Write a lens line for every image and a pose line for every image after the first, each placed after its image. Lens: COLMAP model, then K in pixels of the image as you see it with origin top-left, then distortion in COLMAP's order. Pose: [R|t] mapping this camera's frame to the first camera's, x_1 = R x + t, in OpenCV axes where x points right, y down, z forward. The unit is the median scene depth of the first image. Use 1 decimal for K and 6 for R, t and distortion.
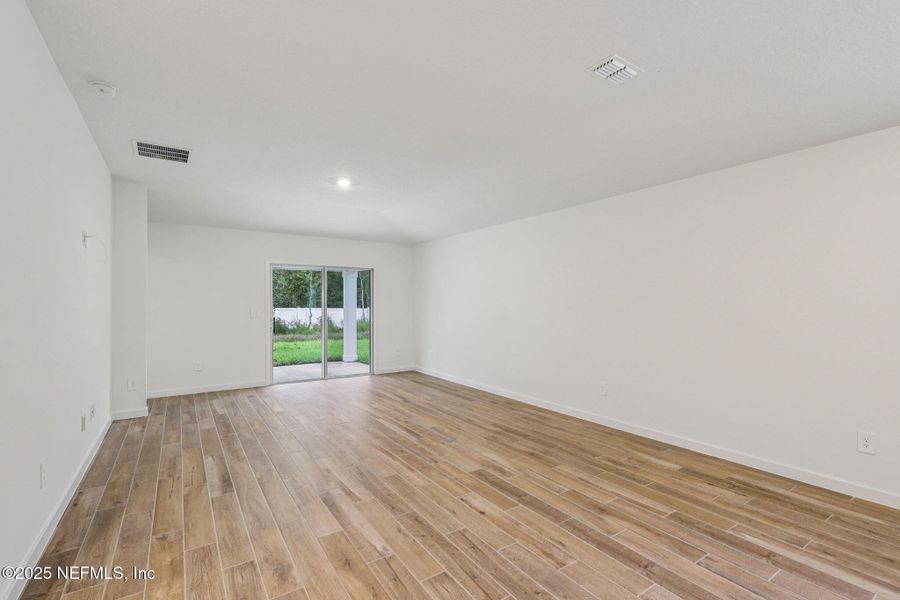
lens RADIAL K [[408.1, 0, 451.1], [0, 408.1, 300.0], [0, 0, 1]] dist [-0.000690, 0.000012]
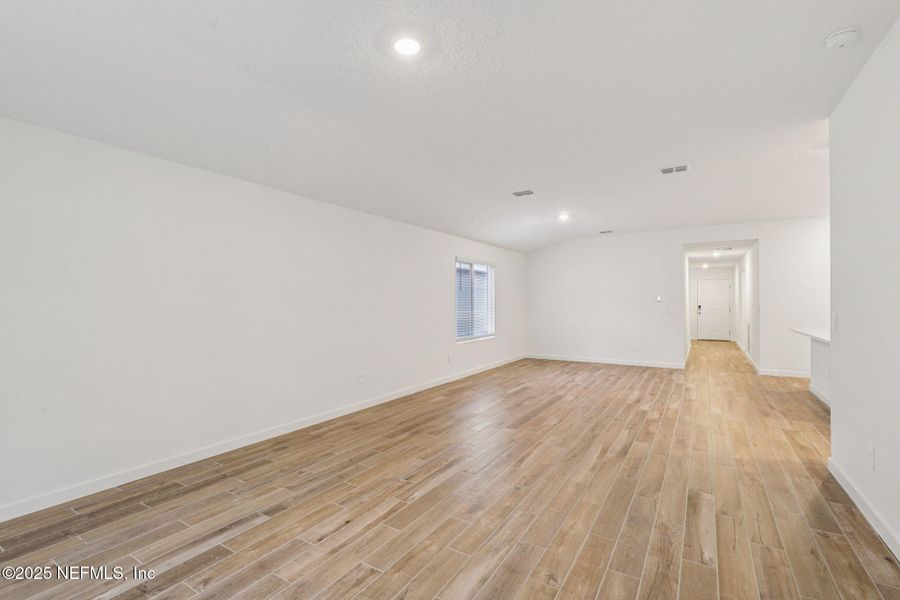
lens RADIAL K [[408.1, 0, 448.9], [0, 408.1, 301.1], [0, 0, 1]] dist [-0.000690, 0.000012]
pose [[-0.410165, 0.006426, 0.911988, -0.930629], [-0.003757, 0.999955, -0.008735, 0.014664], [-0.912003, -0.007009, -0.410123, 1.505897]]
